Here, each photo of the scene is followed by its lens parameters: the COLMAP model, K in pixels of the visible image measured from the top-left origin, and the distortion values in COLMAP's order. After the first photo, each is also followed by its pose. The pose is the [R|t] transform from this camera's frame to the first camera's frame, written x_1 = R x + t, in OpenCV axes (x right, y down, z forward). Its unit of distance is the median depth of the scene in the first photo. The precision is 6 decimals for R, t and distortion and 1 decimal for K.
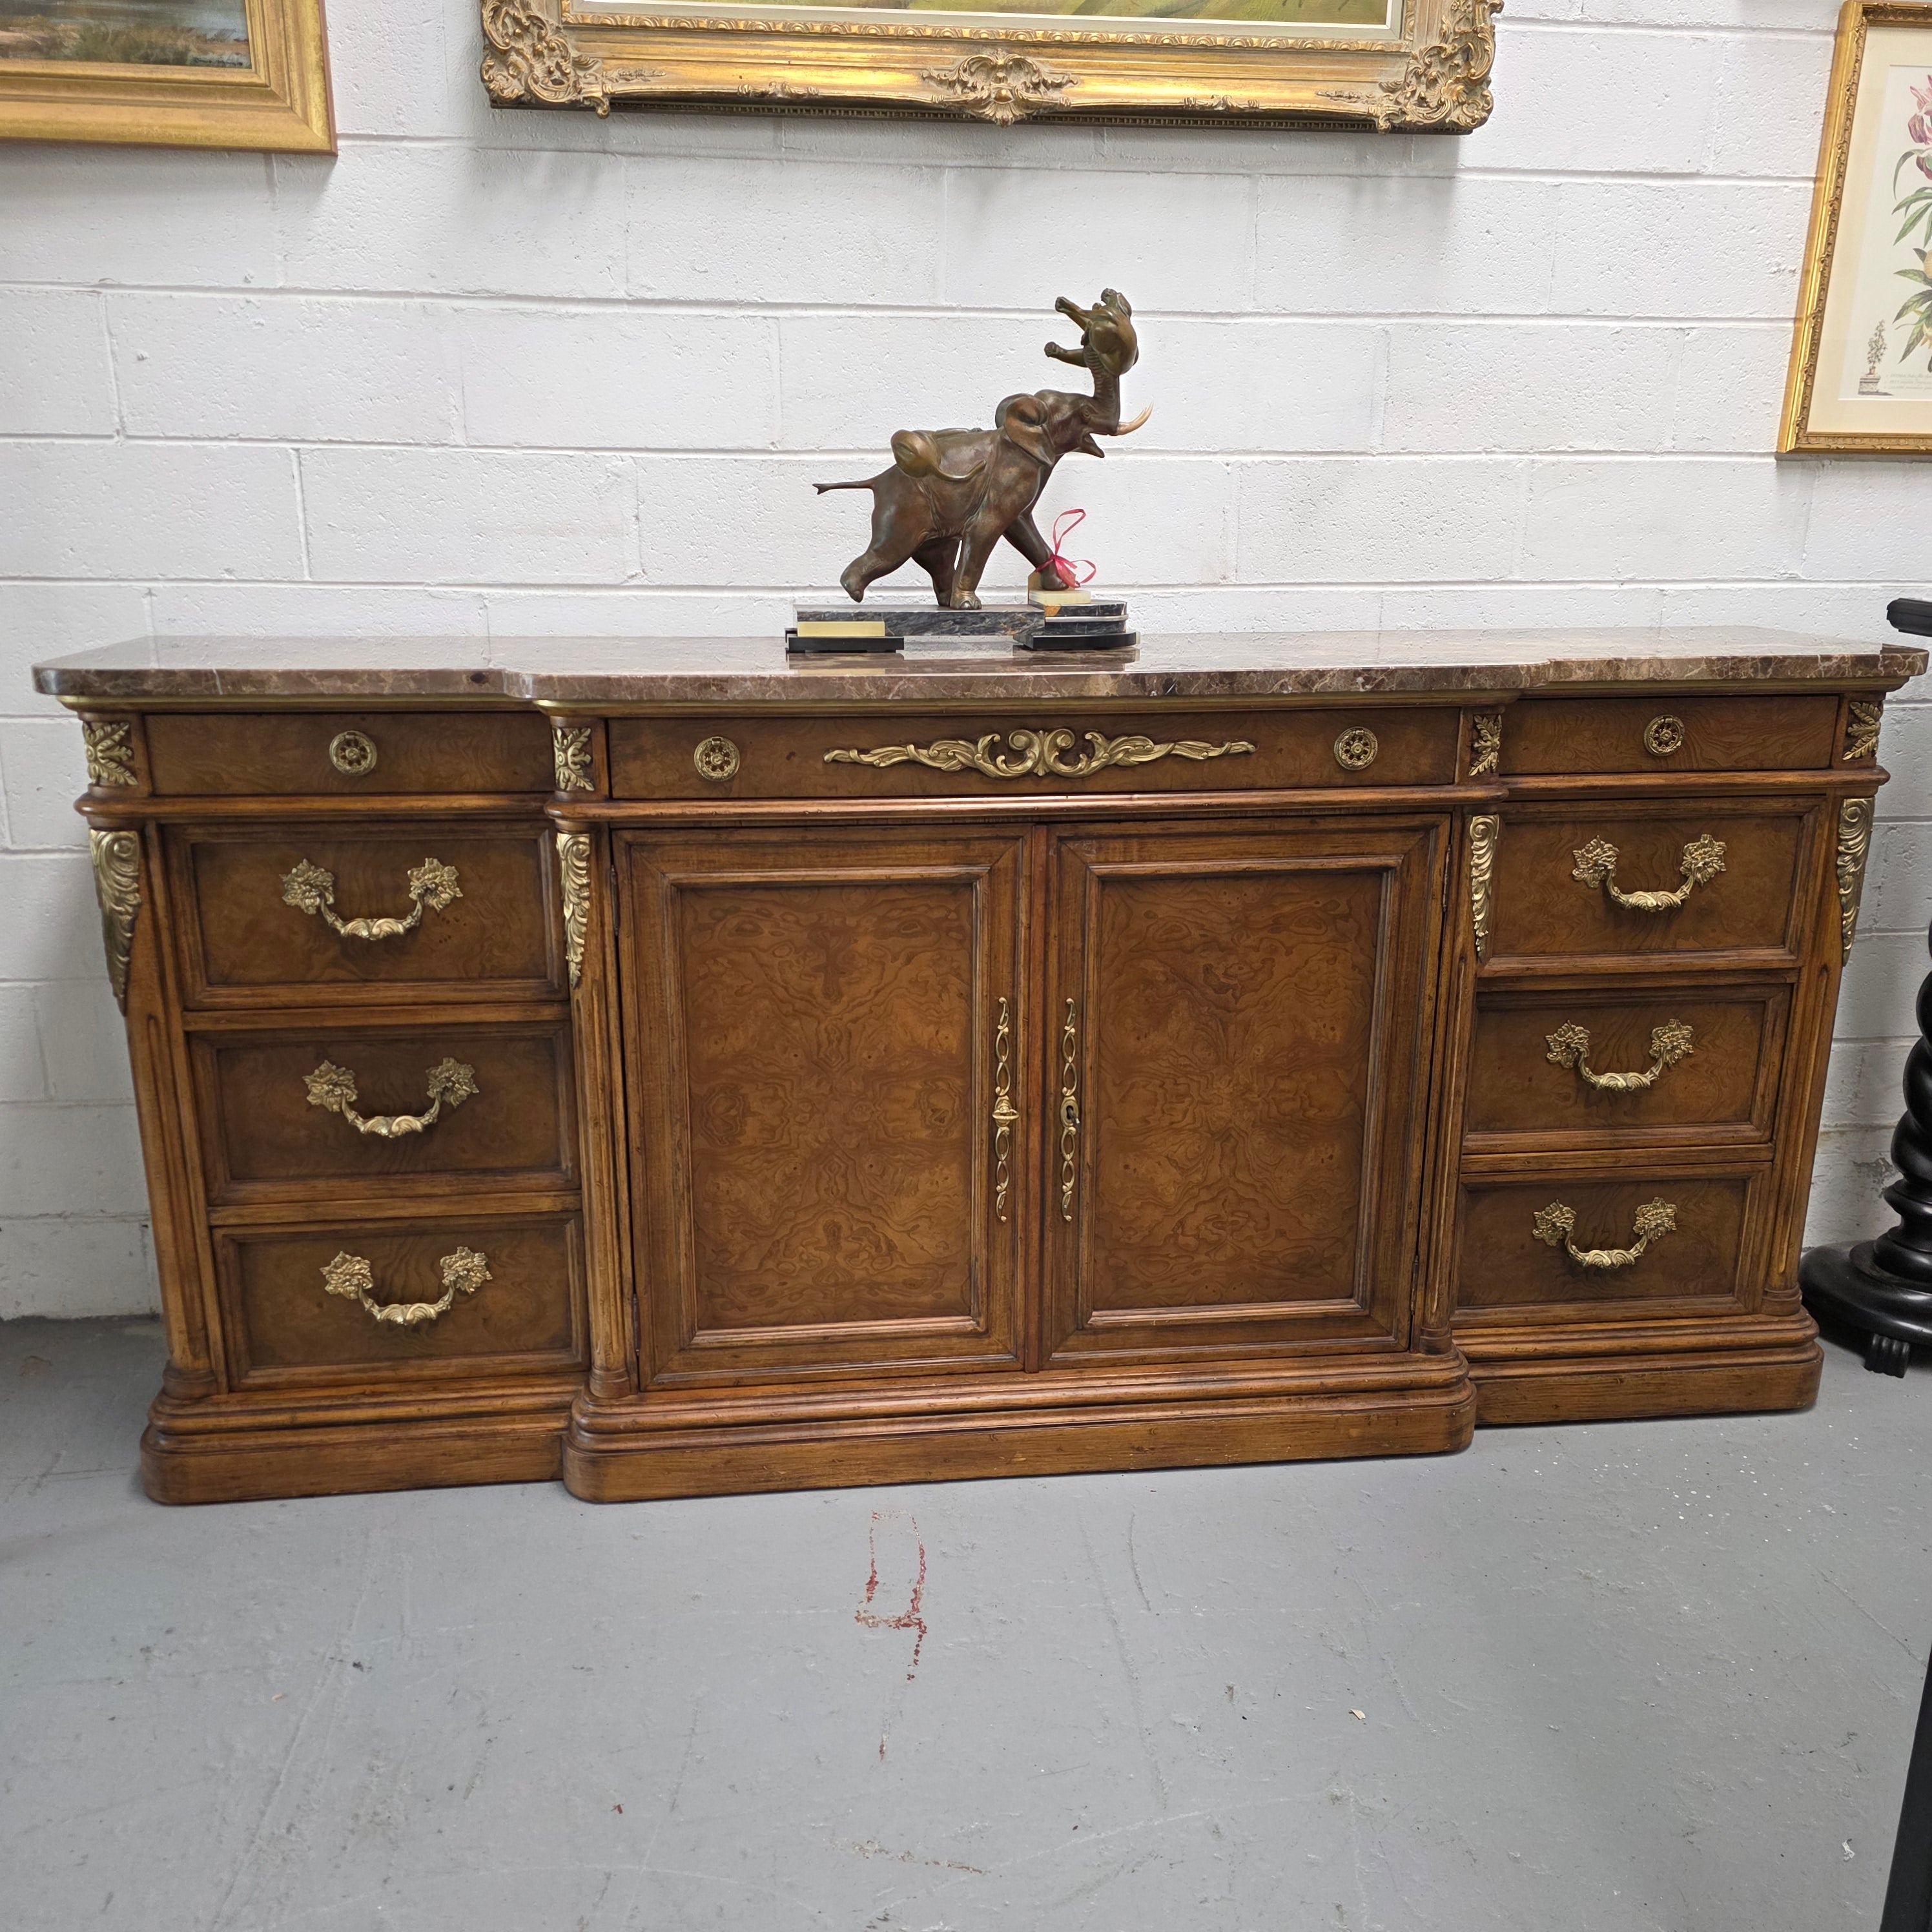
lens RADIAL K [[1722.2, 0, 941.0], [0, 1722.2, 984.1], [0, 0, 1]] dist [0.070391, -0.078480]
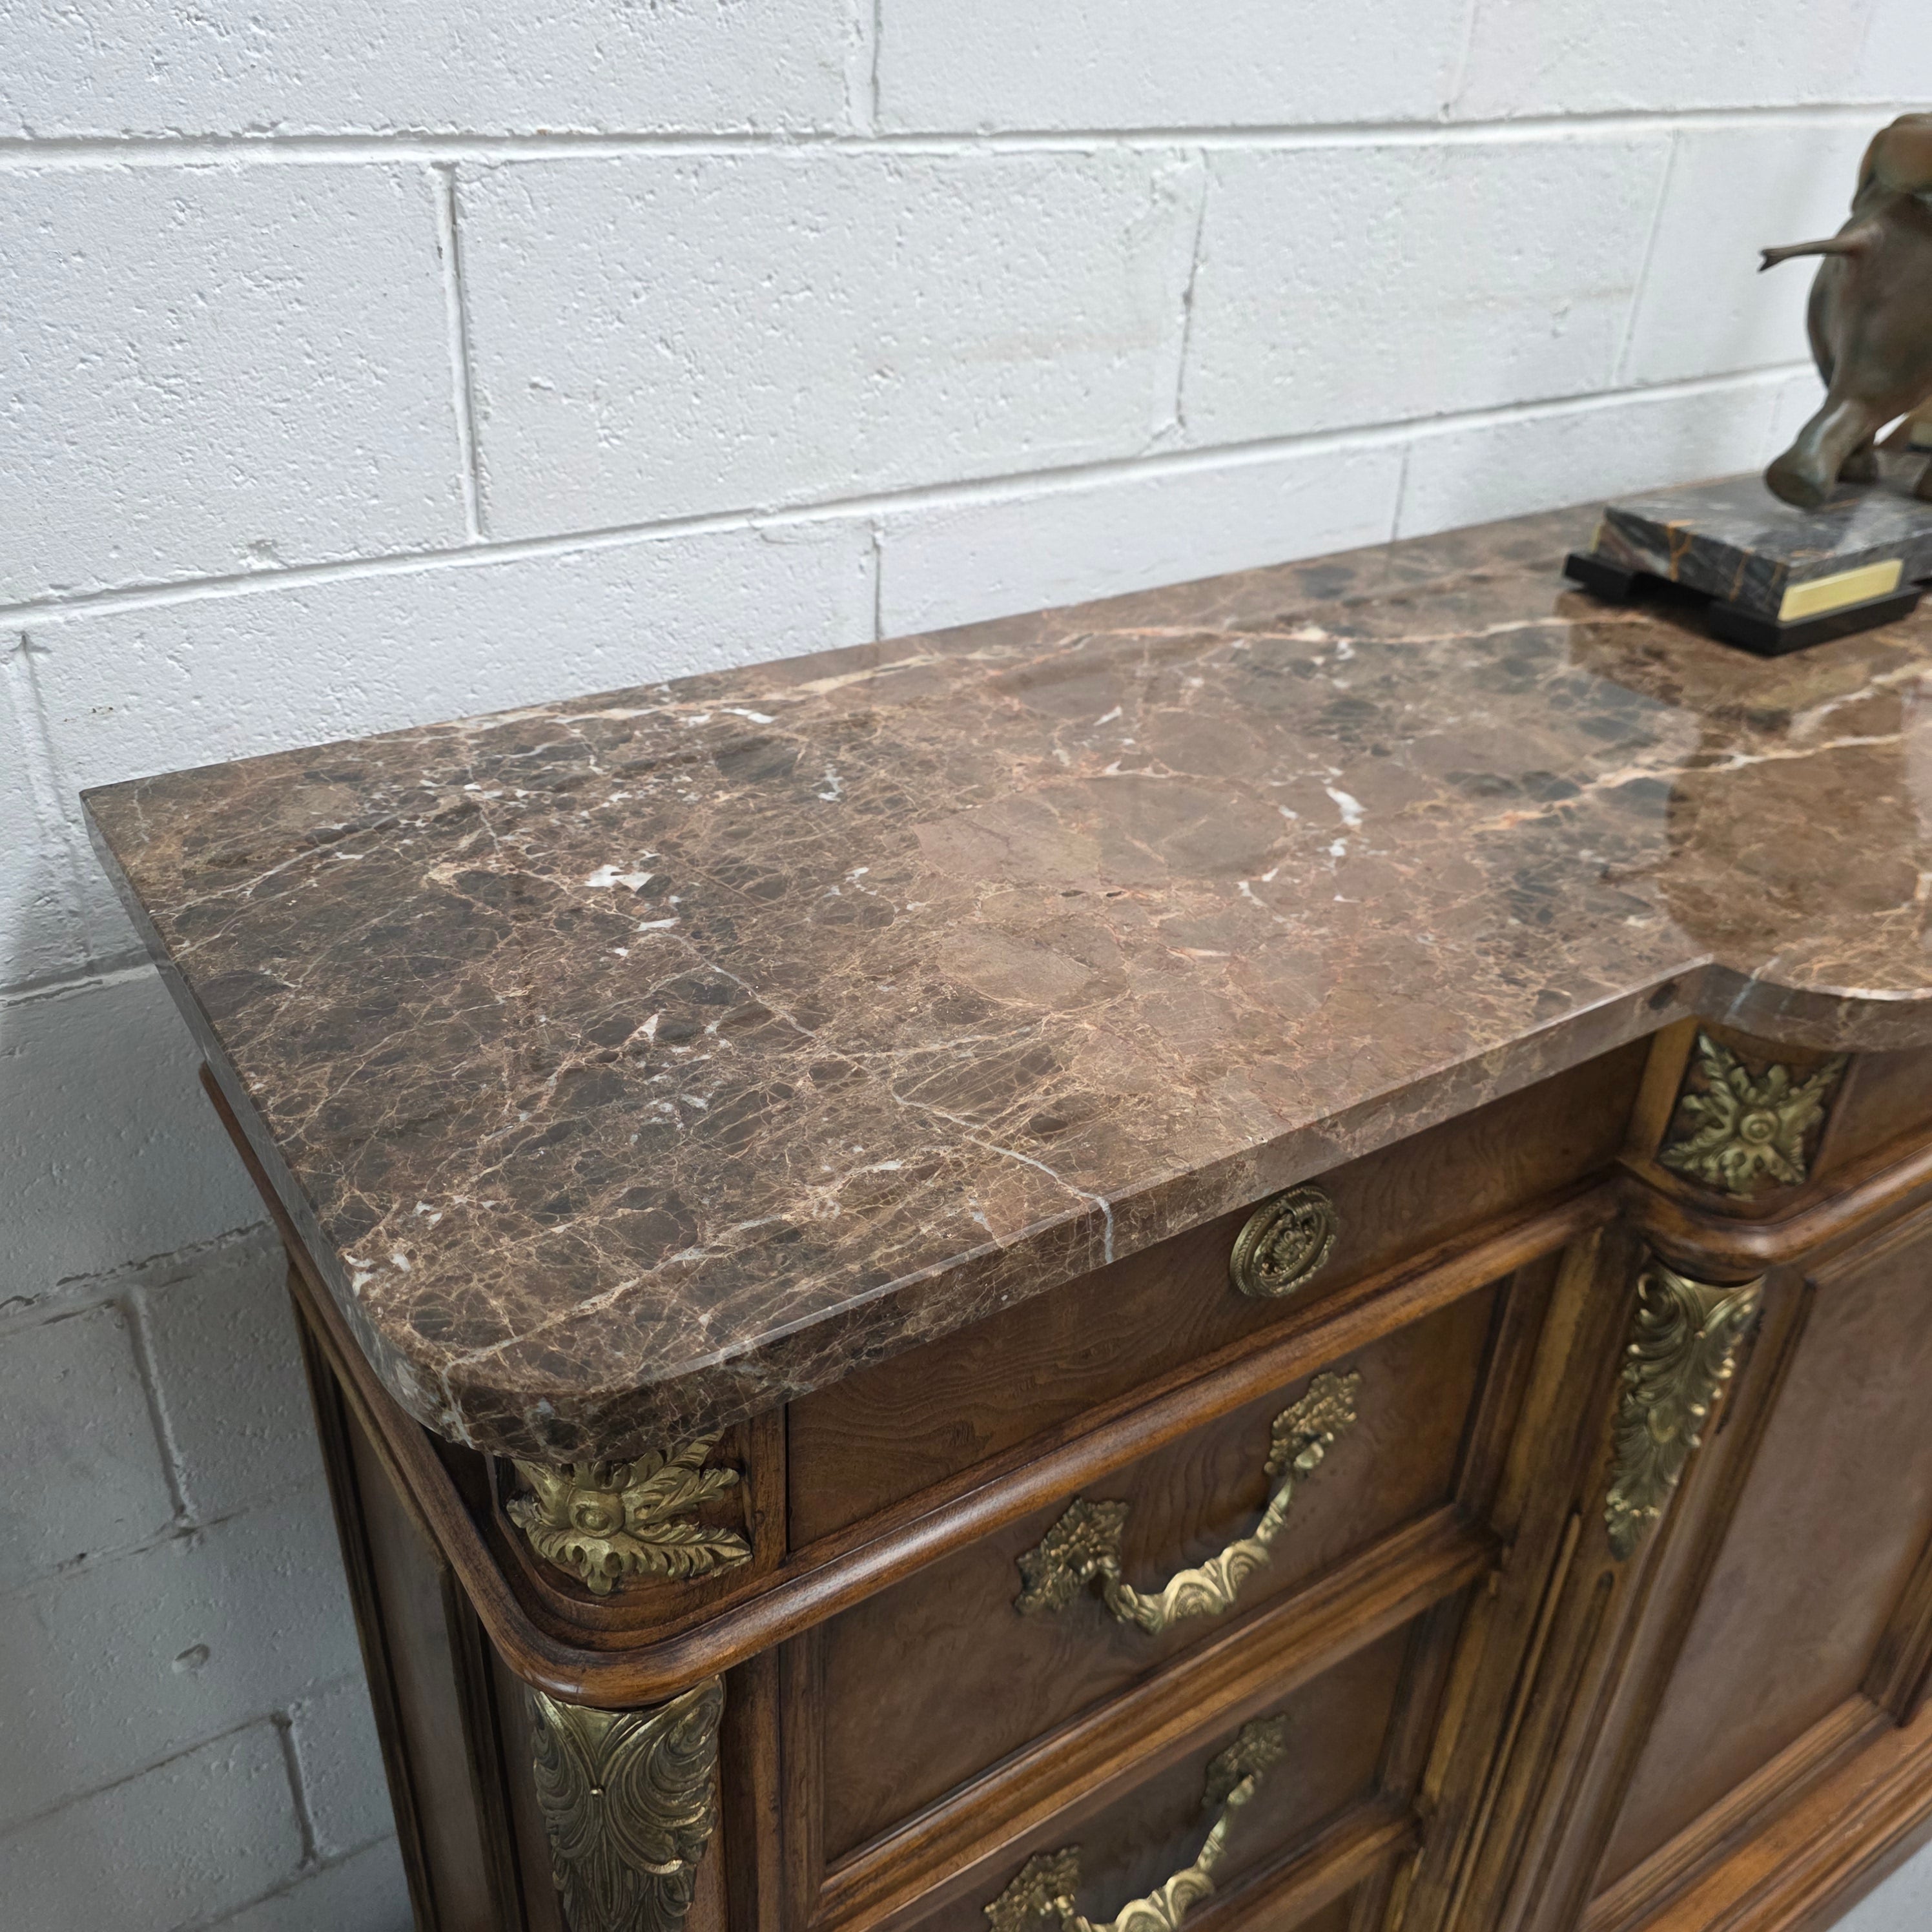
lens RADIAL K [[1752.2, 0, 938.7], [0, 1752.2, 962.9], [0, 0, 1]] dist [0.046996, -0.065828]
pose [[0.889454, -0.205308, 0.408314, -0.483619], [0.088541, 0.953900, 0.286766, -0.266143], [-0.448366, -0.218912, 0.866629, 0.674492]]
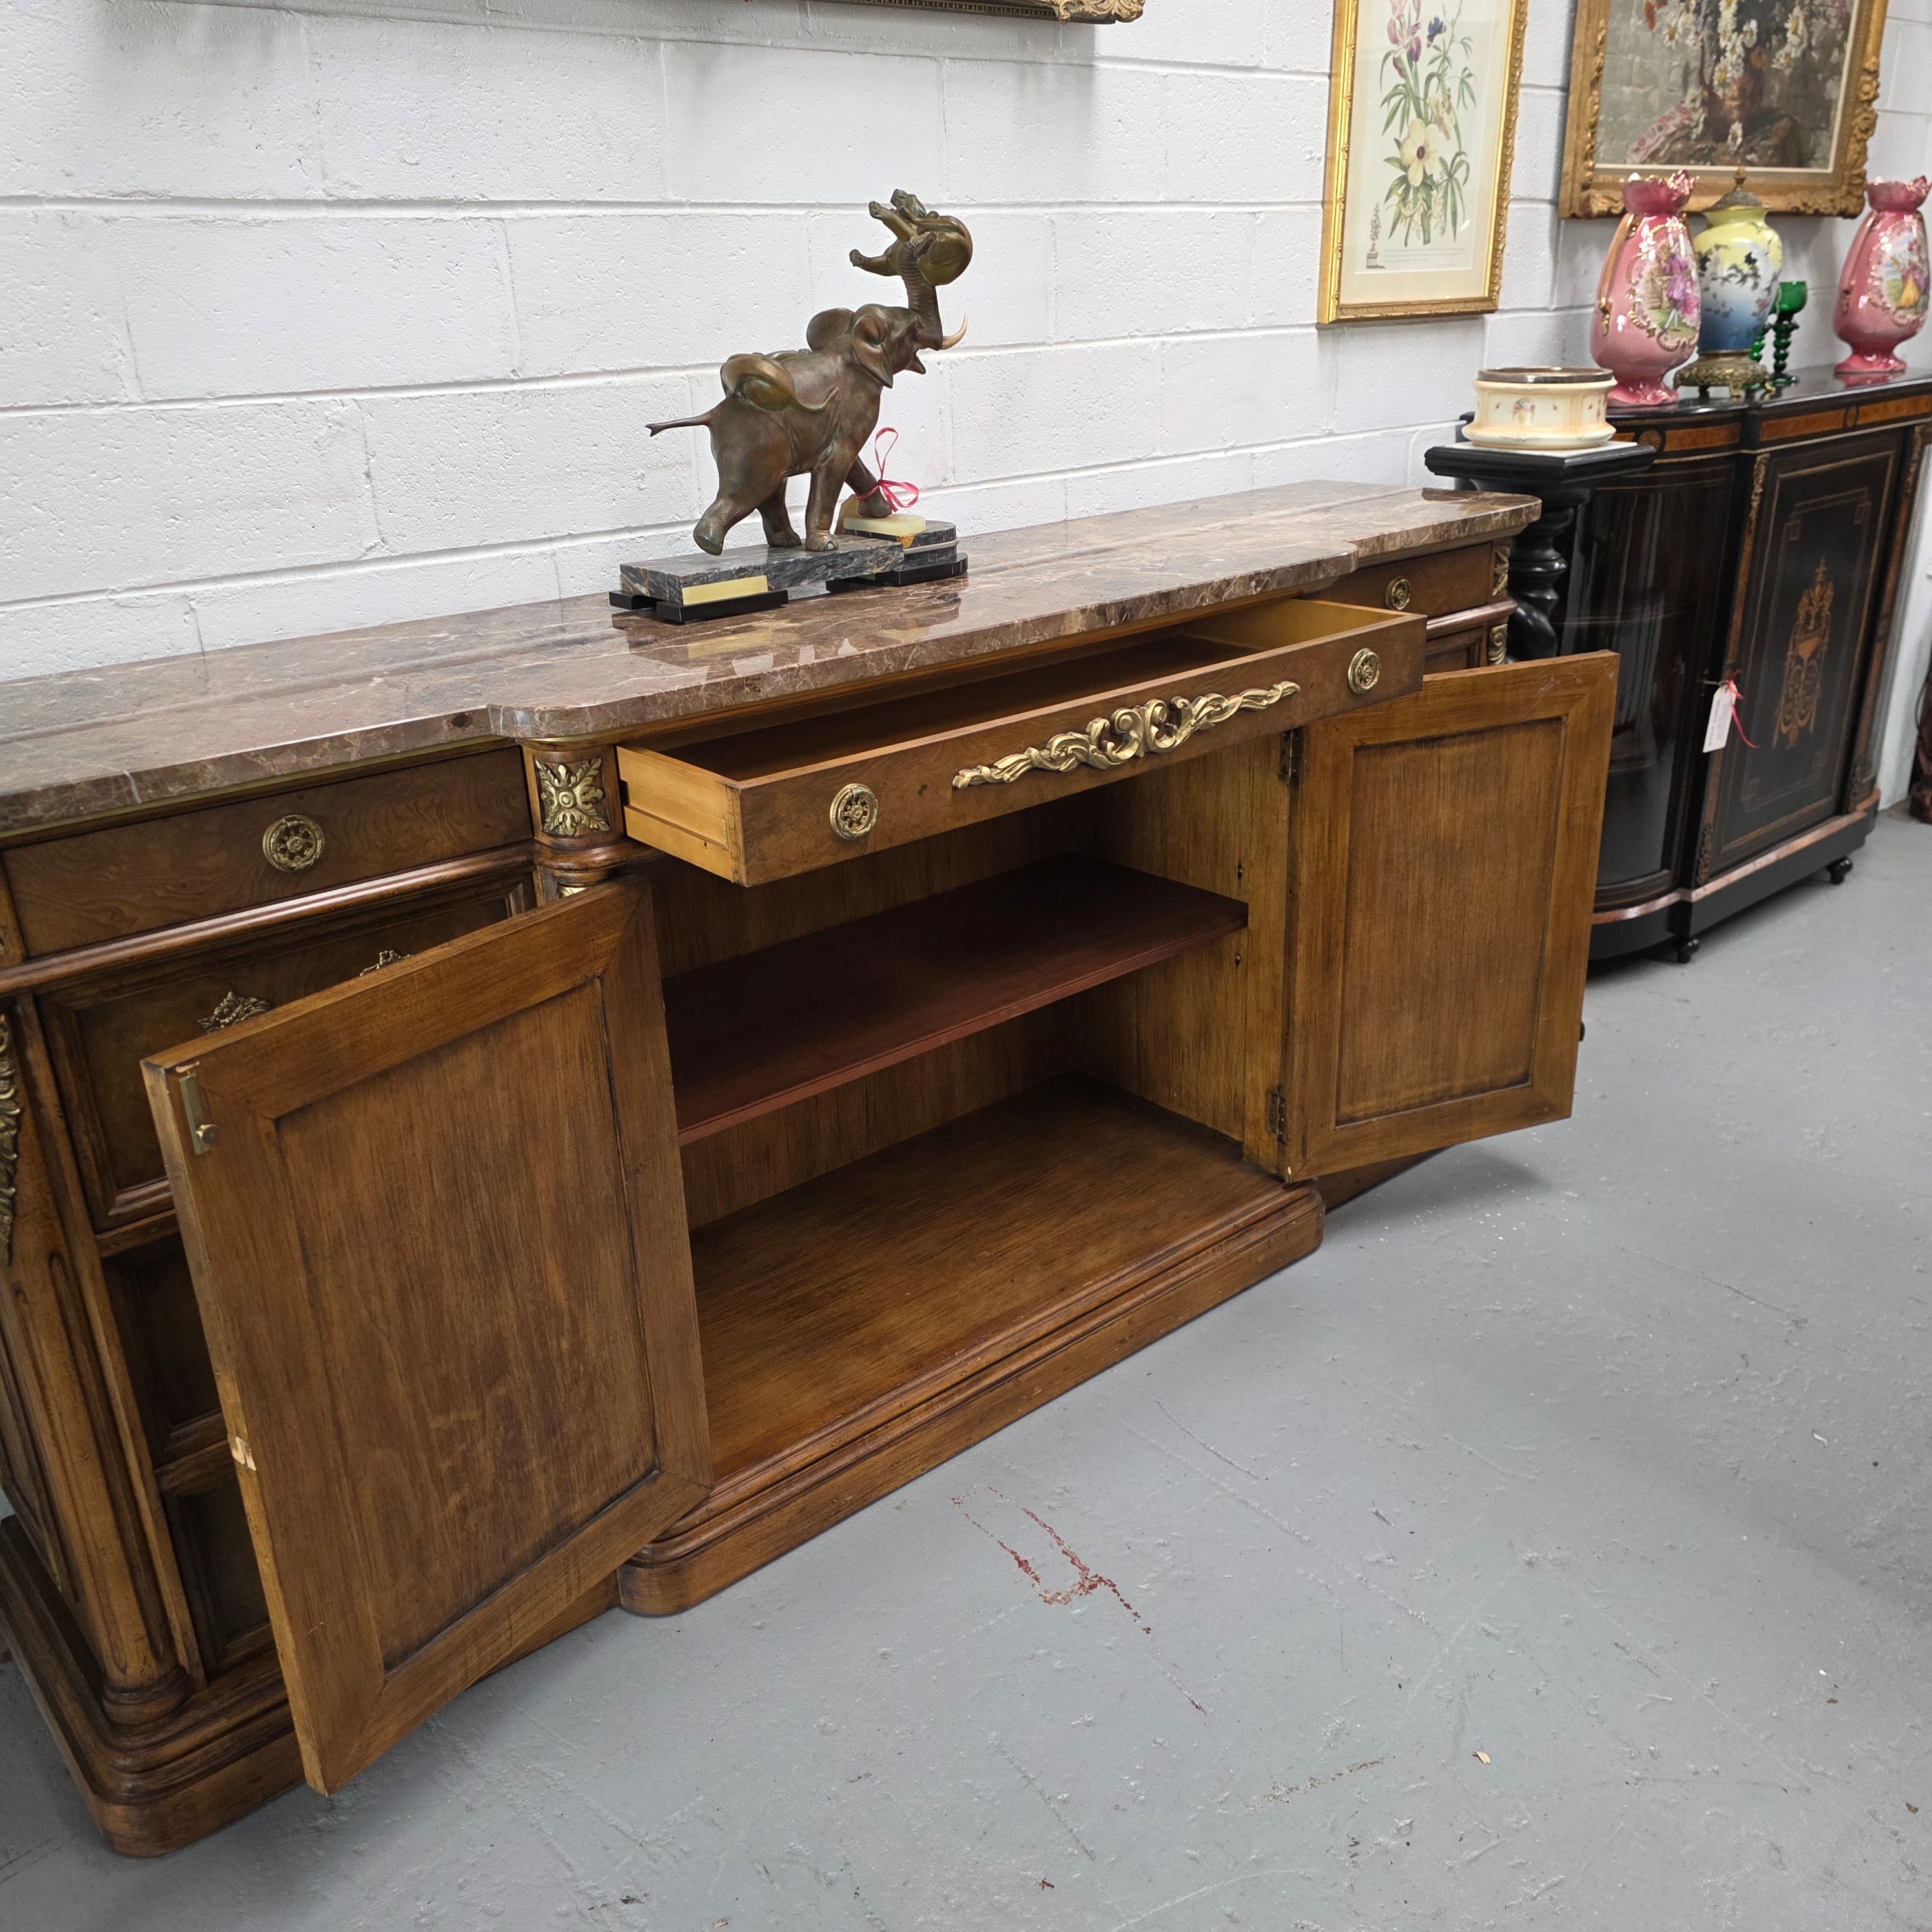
lens RADIAL K [[1734.5, 0, 969.7], [0, 1734.5, 962.4], [0, 0, 1]] dist [0.061115, -0.066357]
pose [[0.825024, -0.235955, 0.513478, -0.456367], [0.187397, 0.971476, 0.145318, -0.125883], [-0.533120, -0.023666, 0.845708, 0.172356]]
